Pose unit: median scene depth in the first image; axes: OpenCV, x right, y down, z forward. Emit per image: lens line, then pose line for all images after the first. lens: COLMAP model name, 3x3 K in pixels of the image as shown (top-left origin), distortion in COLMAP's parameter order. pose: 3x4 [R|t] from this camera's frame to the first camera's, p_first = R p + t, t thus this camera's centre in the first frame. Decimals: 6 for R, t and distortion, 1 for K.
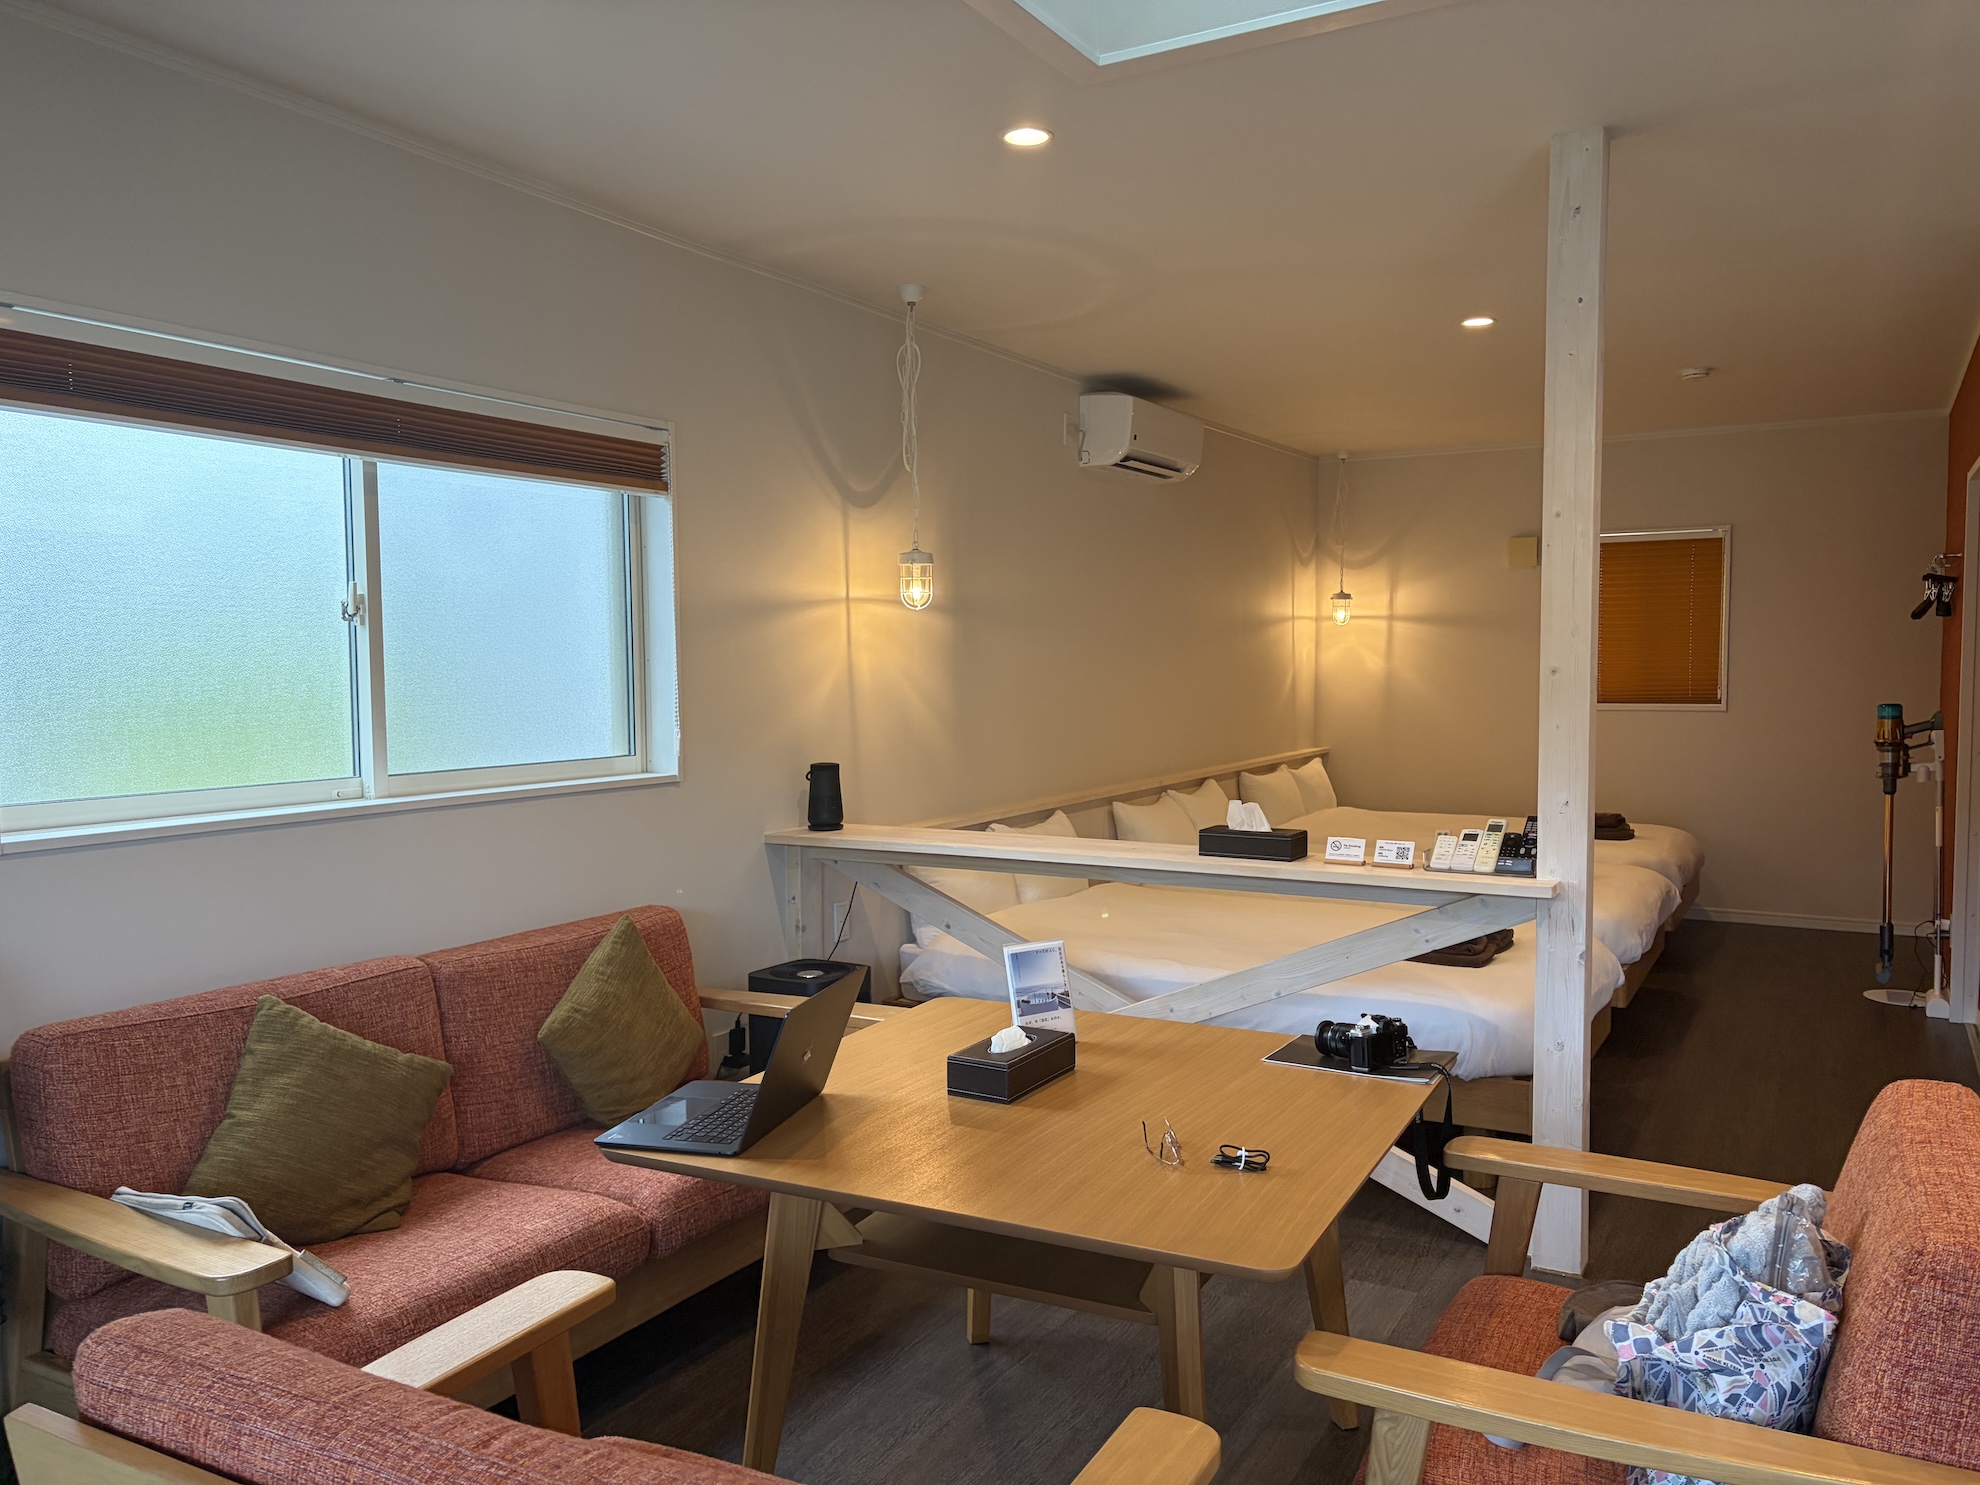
lens RADIAL K [[1503.9, 0, 991.9], [0, 1503.9, 785.0], [0, 0, 1]] dist [0.049249, -0.052772]
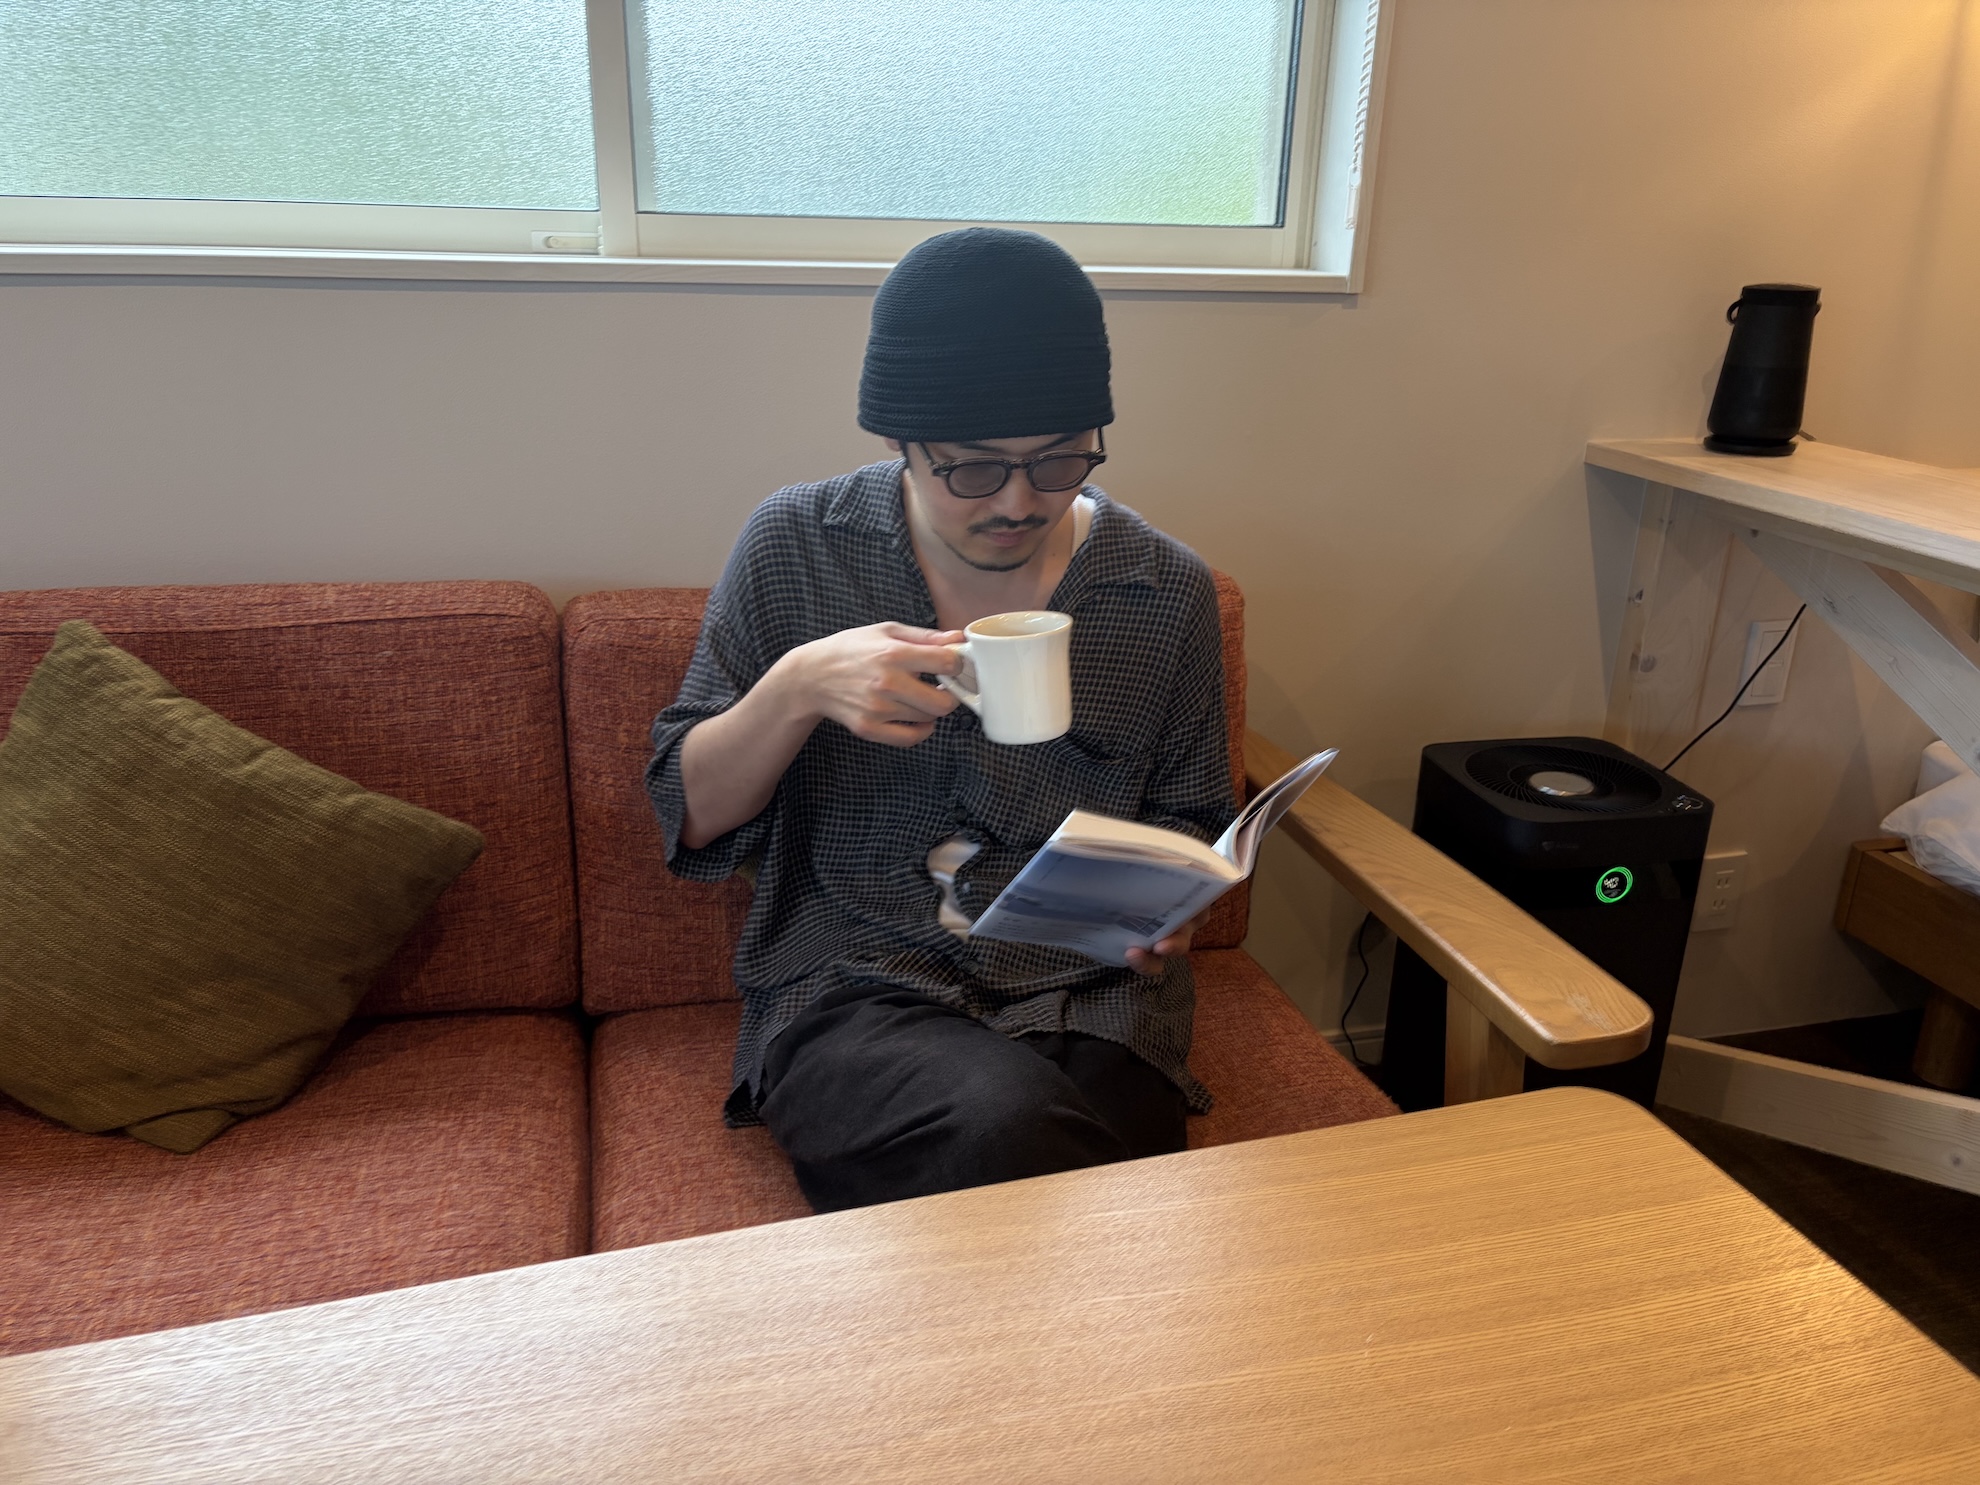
lens RADIAL K [[1503.9, 0, 1009.7], [0, 1503.9, 774.5], [0, 0, 1]] dist [0.049249, -0.052772]
pose [[0.706448, 0.286980, -0.646972, 0.048862], [-0.094653, 0.944203, 0.315470, 0.000510], [0.701407, -0.161626, 0.694194, 0.593207]]
